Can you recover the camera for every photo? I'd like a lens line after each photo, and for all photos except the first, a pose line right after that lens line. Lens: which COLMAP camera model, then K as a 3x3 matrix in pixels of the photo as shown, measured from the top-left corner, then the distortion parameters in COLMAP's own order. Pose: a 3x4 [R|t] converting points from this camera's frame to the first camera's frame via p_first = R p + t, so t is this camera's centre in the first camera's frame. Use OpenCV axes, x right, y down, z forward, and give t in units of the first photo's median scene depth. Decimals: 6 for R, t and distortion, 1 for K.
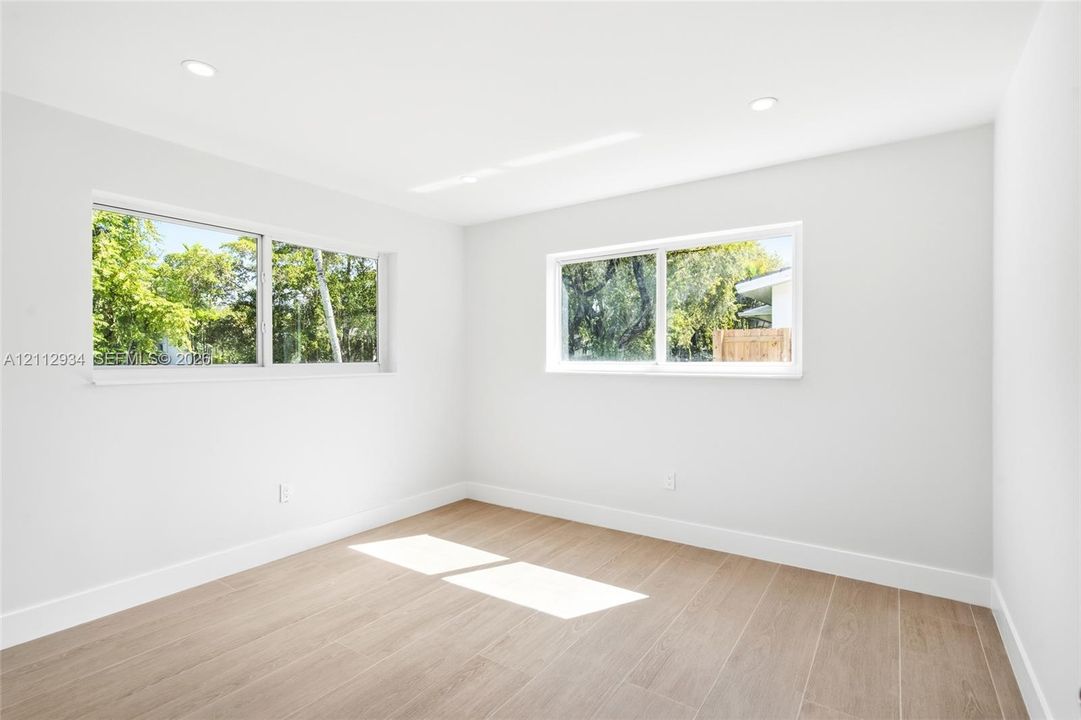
lens RADIAL K [[512.9, 0, 551.0], [0, 512.9, 358.2], [0, 0, 1]] dist [0.001625, -0.000984]
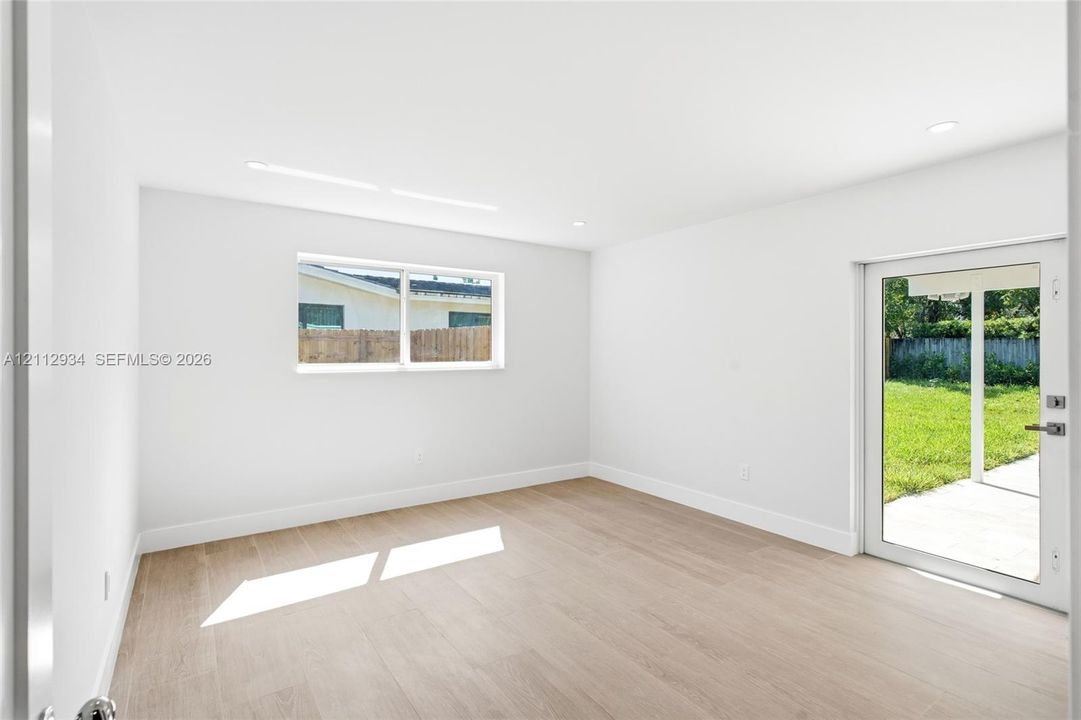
lens RADIAL K [[512.9, 0, 551.0], [0, 512.9, 358.2], [0, 0, 1]] dist [0.001625, -0.000984]
pose [[0.360505, 0.001961, 0.932755, -1.017168], [-0.000891, 0.999998, -0.001759, -0.004672], [-0.932757, -0.000197, 0.360506, 0.320425]]
